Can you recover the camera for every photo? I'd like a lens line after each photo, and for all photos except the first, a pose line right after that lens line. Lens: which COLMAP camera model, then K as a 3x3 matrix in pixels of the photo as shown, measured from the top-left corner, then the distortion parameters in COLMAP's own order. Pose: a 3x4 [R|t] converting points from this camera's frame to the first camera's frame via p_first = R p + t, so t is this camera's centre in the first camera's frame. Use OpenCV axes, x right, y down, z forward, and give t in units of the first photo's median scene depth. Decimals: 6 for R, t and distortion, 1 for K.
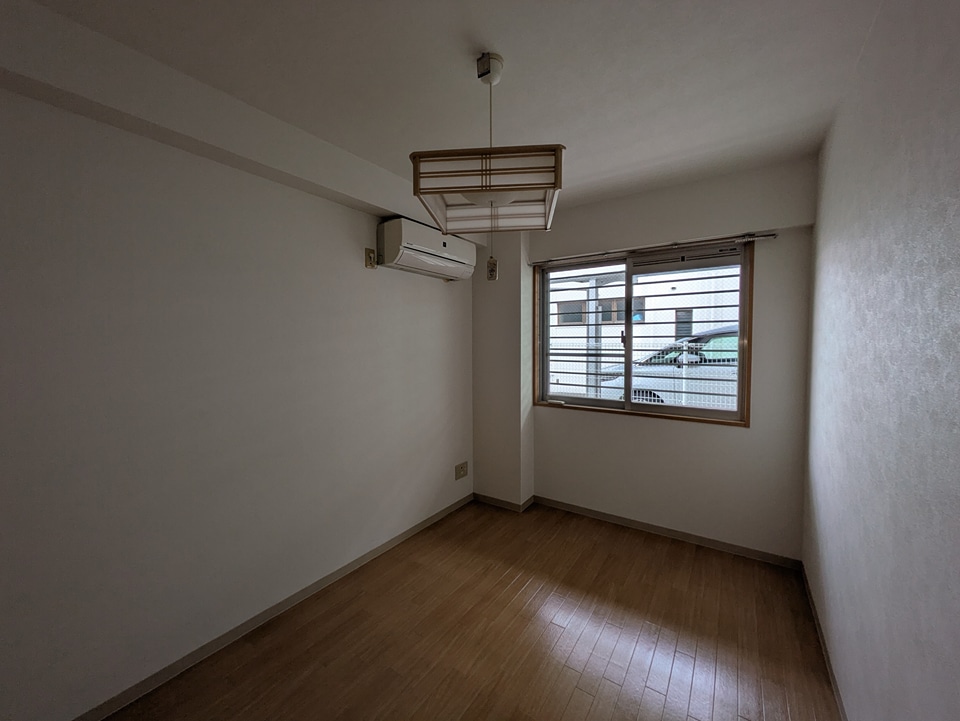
lens RADIAL K [[378.2, 0, 481.8], [0, 378.2, 359.5], [0, 0, 1]] dist [-0.001284, 0.000726]
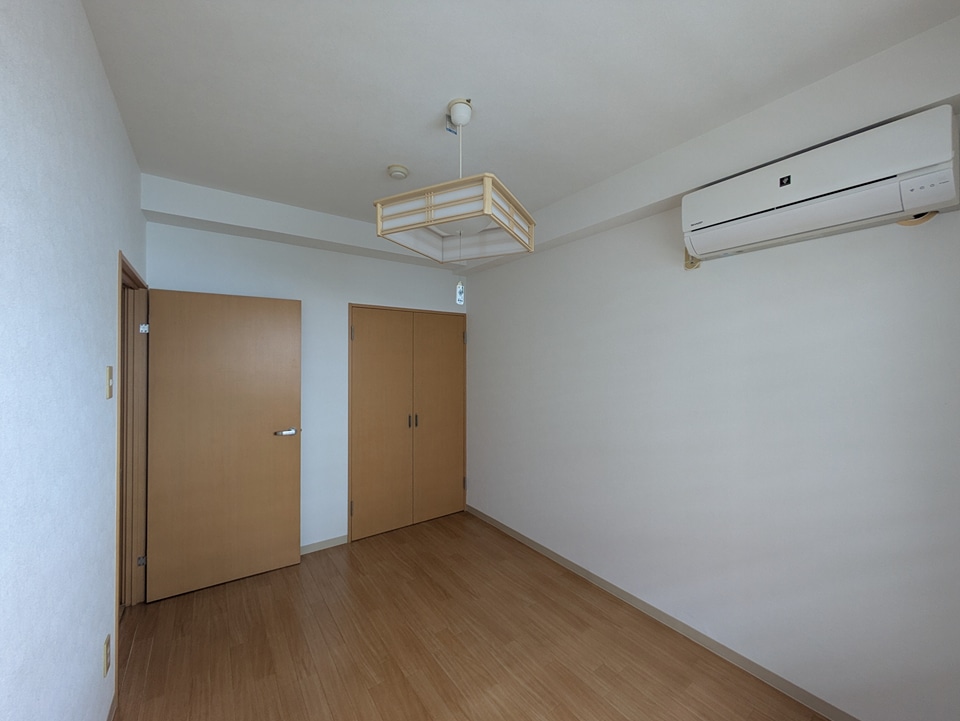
lens RADIAL K [[378.2, 0, 481.4], [0, 378.2, 360.1], [0, 0, 1]] dist [-0.001284, 0.000726]
pose [[-0.341618, 0.002747, -0.939835, 0.816271], [-0.039002, 0.999093, 0.017097, -0.061008], [0.939029, 0.042496, -0.341201, 1.159284]]
